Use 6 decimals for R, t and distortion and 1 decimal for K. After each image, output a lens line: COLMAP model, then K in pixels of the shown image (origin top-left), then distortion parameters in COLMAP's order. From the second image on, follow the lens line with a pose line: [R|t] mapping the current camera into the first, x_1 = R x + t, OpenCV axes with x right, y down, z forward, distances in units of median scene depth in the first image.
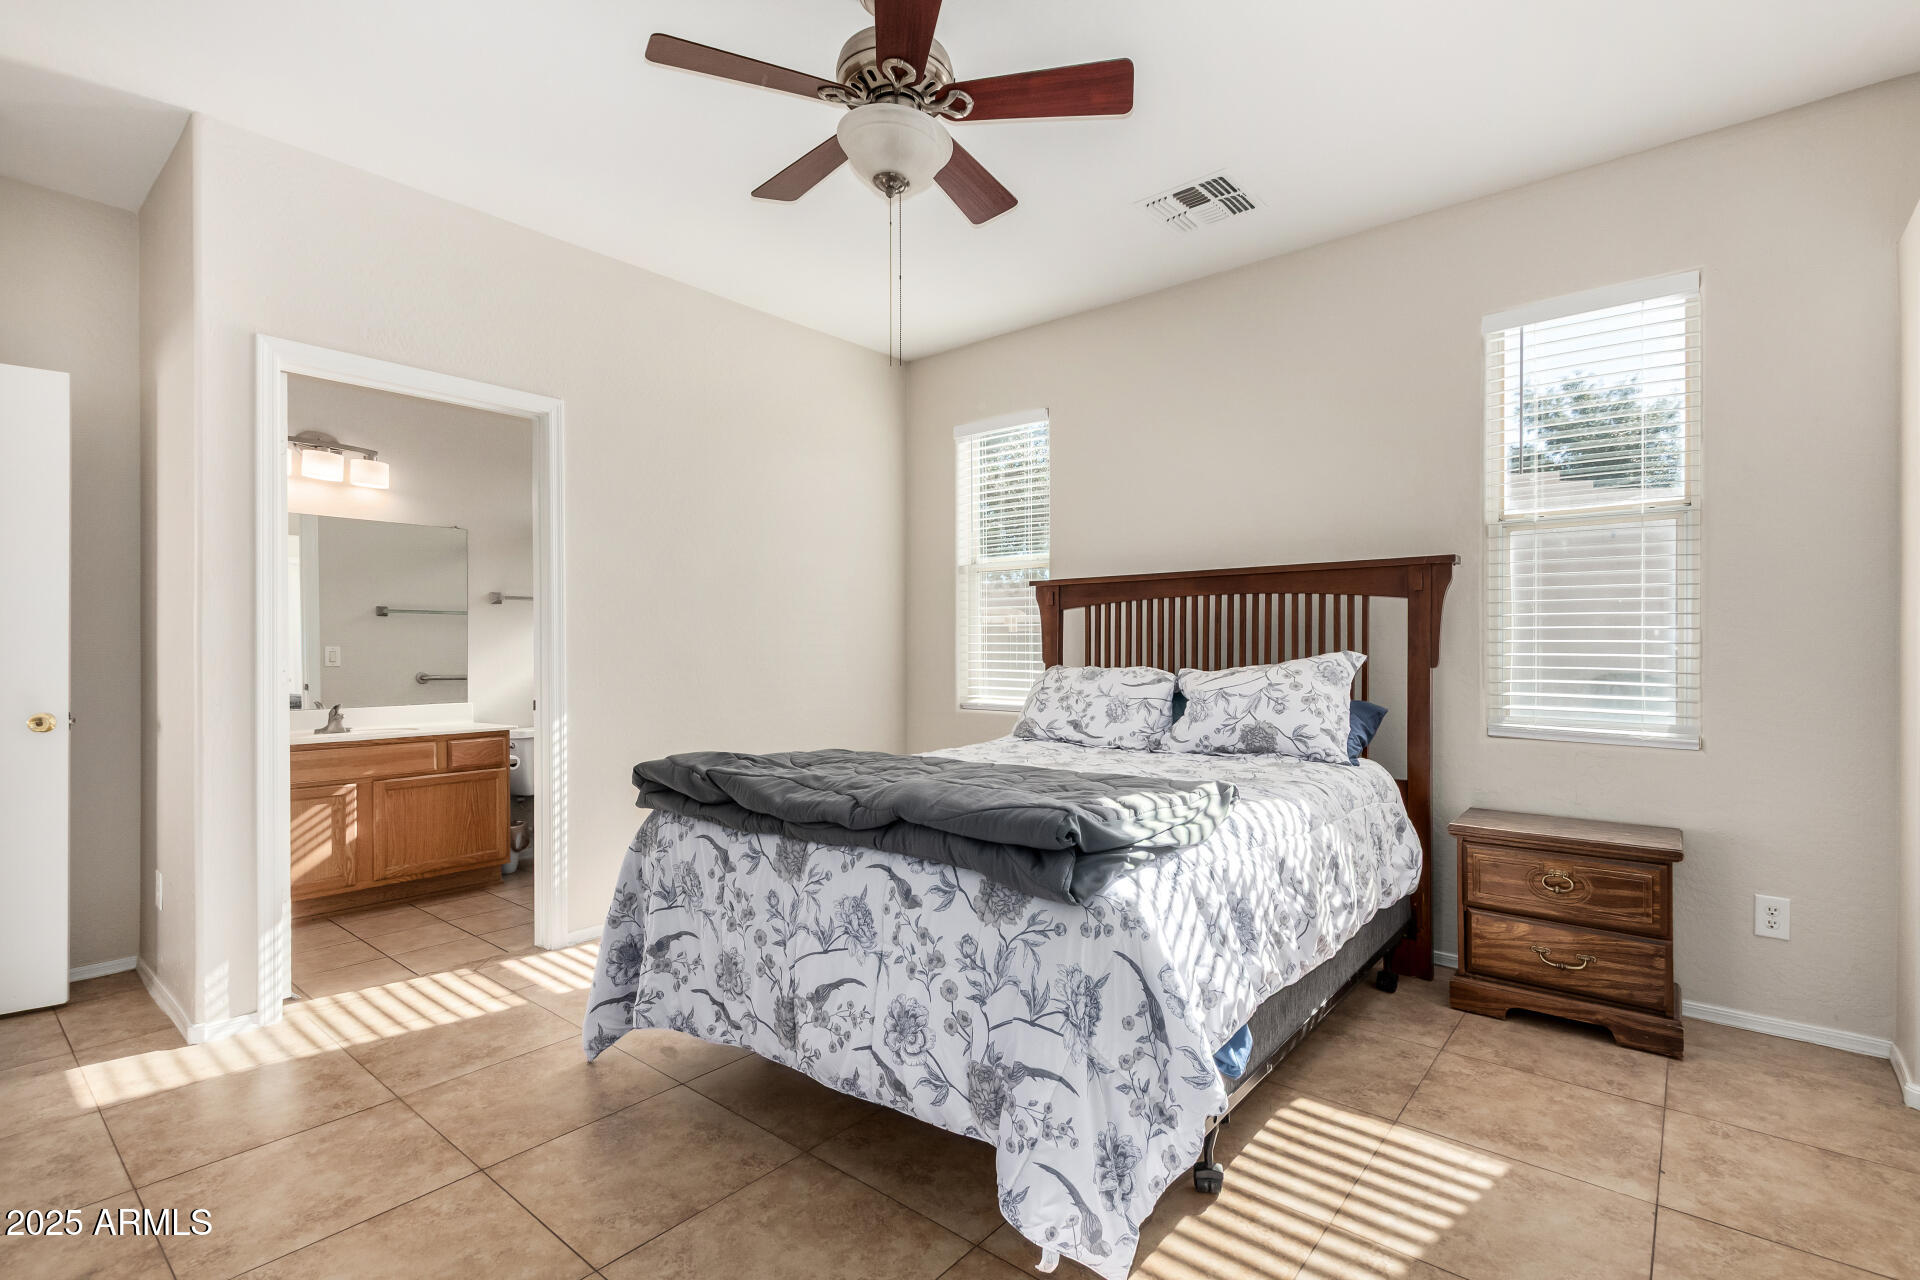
lens RADIAL K [[886.7, 0, 963.5], [0, 886.7, 648.7], [0, 0, 1]] dist [-0.001405, -0.000896]
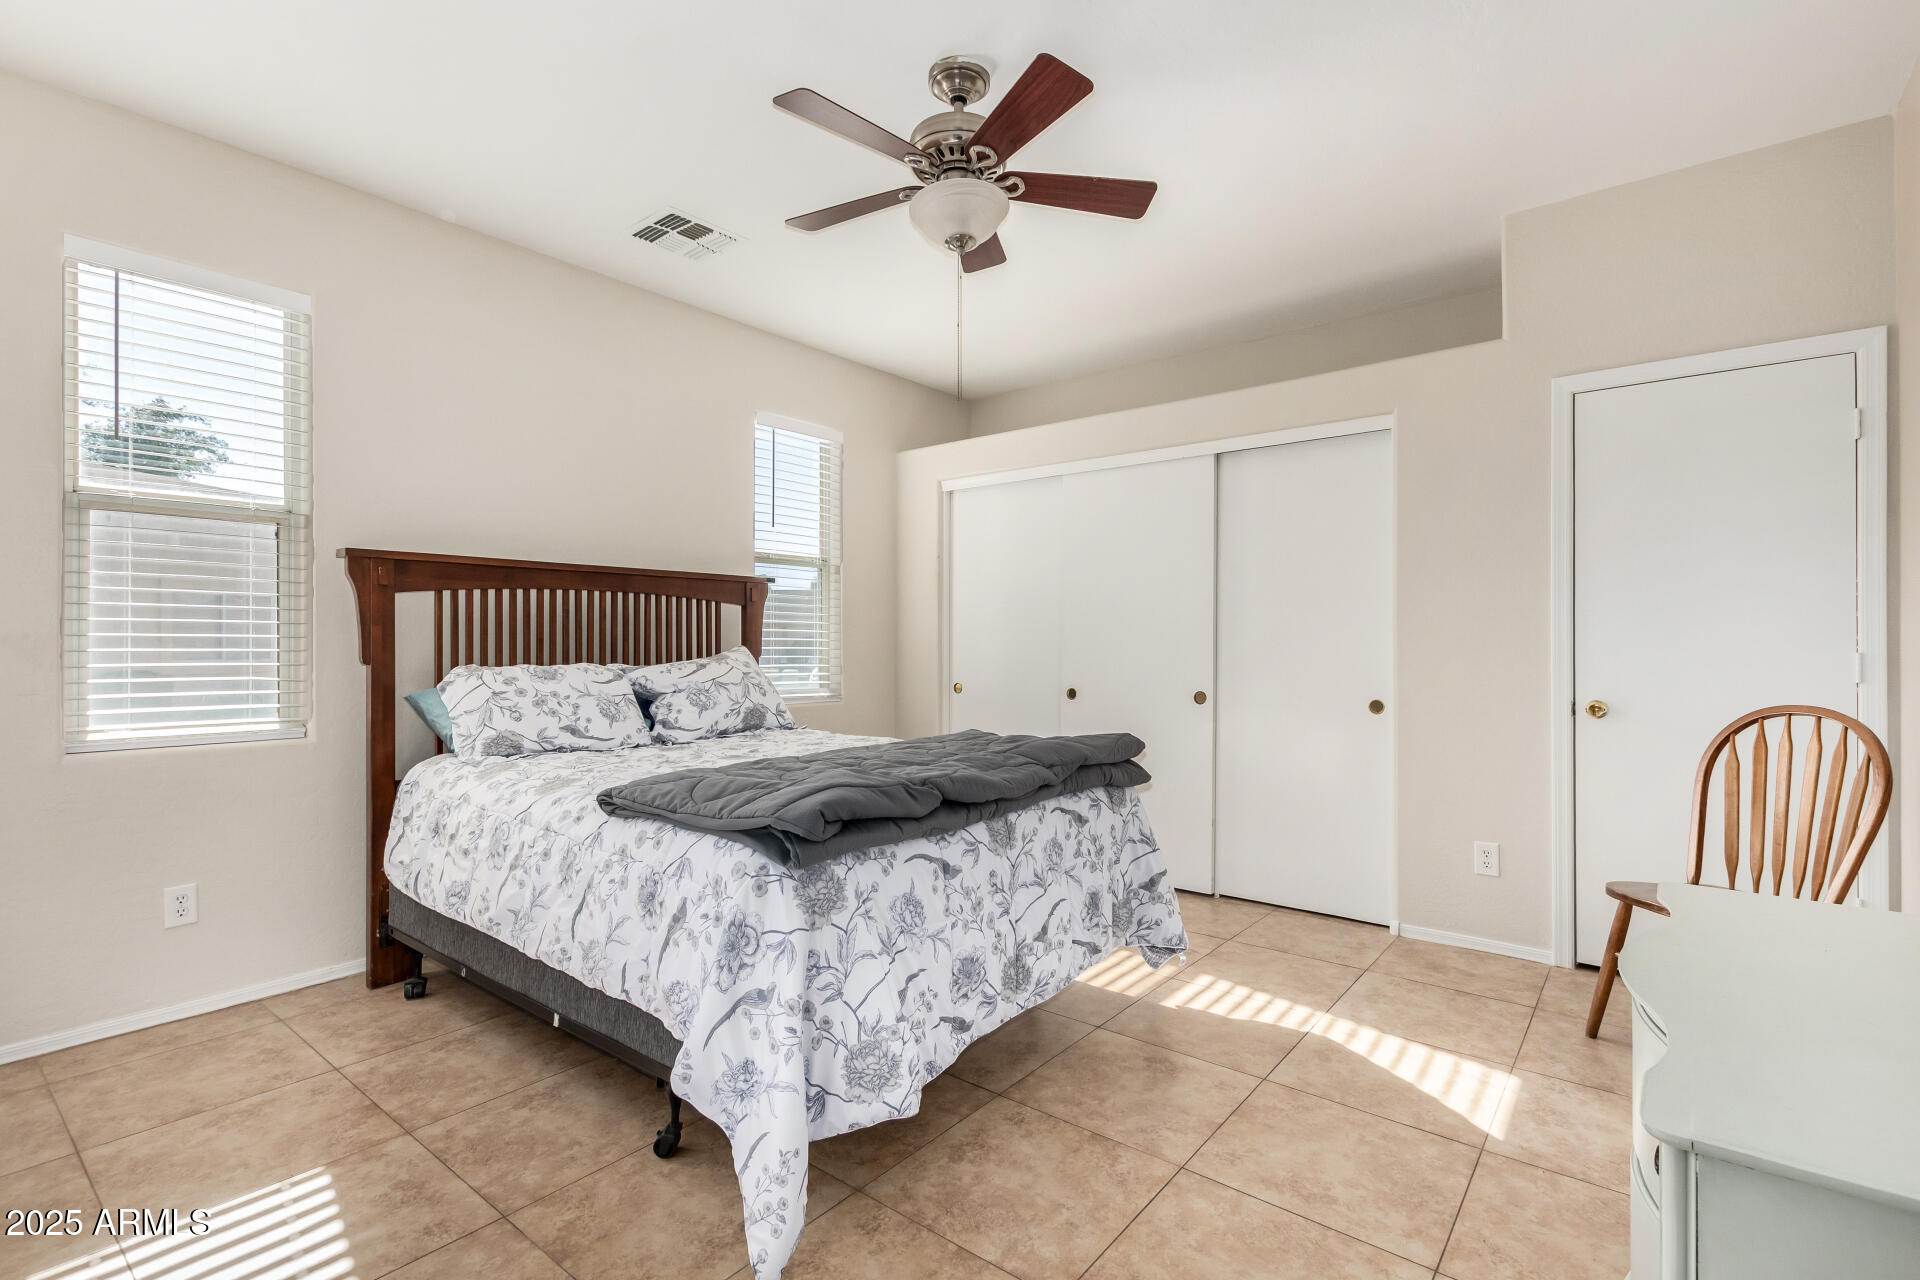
lens RADIAL K [[886.7, 0, 960.7], [0, 886.7, 642.9], [0, 0, 1]] dist [-0.001405, -0.000896]
pose [[-0.018610, 0.002627, 0.999823, -0.908614], [-0.001051, 0.999996, -0.002647, 0.001196], [-0.999826, -0.001100, -0.018607, 0.750563]]
